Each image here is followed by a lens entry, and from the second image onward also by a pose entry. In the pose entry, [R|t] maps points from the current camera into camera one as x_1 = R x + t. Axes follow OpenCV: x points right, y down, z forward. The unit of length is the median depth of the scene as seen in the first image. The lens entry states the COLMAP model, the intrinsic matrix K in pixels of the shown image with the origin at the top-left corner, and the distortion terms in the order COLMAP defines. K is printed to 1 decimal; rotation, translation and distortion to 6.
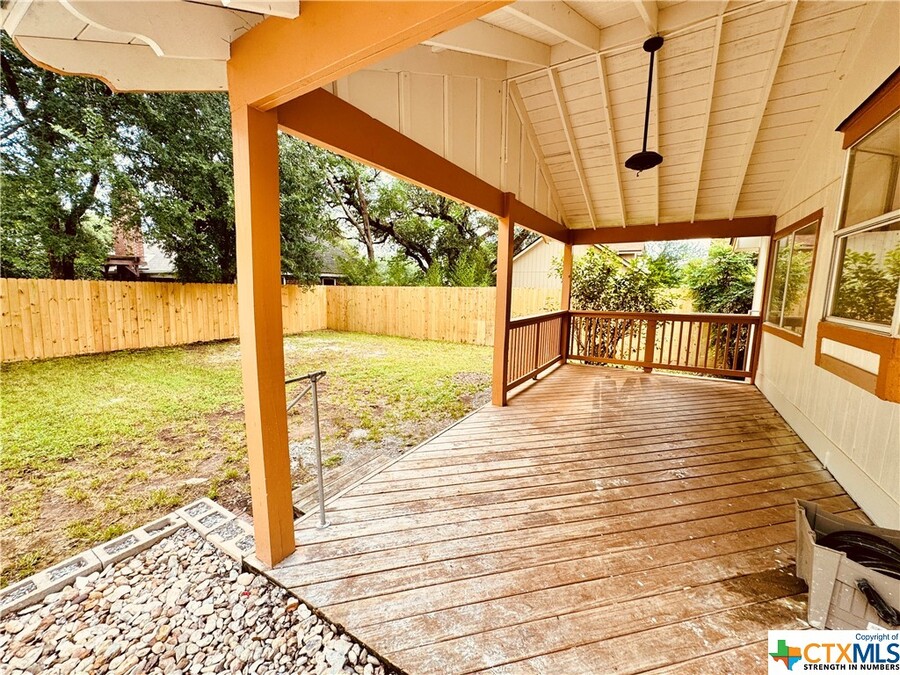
lens RADIAL K [[358.5, 0, 450.0], [0, 358.5, 336.1], [0, 0, 1]] dist [-0.002263, 0.000315]
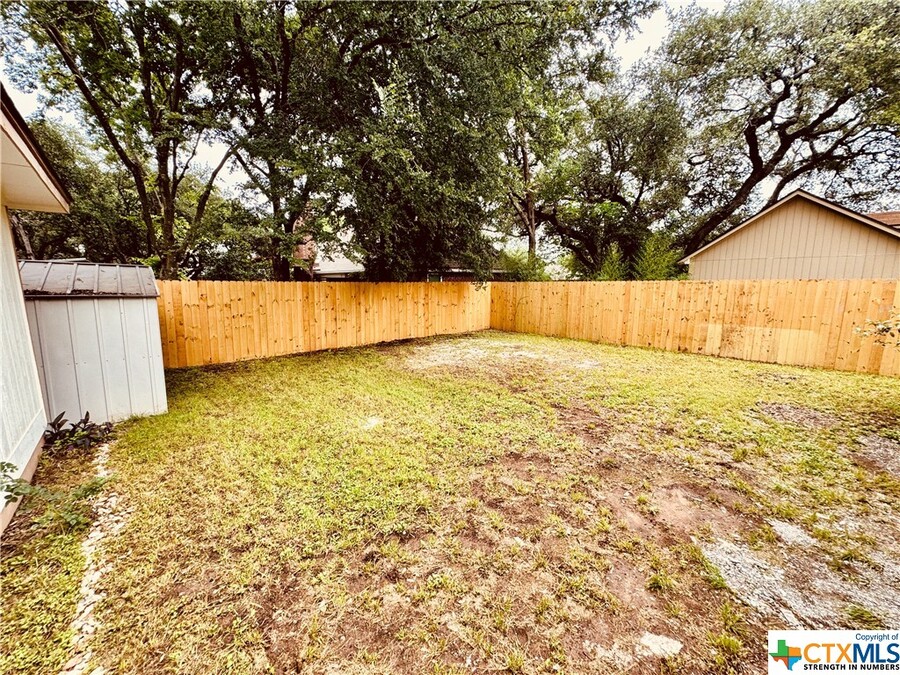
lens RADIAL K [[358.5, 0, 452.6], [0, 358.5, 337.2], [0, 0, 1]] dist [-0.002263, 0.000315]
pose [[0.959585, 0.022742, -0.280498, -0.242044], [-0.017767, 0.999637, 0.020265, -0.020453], [0.280857, -0.014462, 0.959641, 0.107464]]
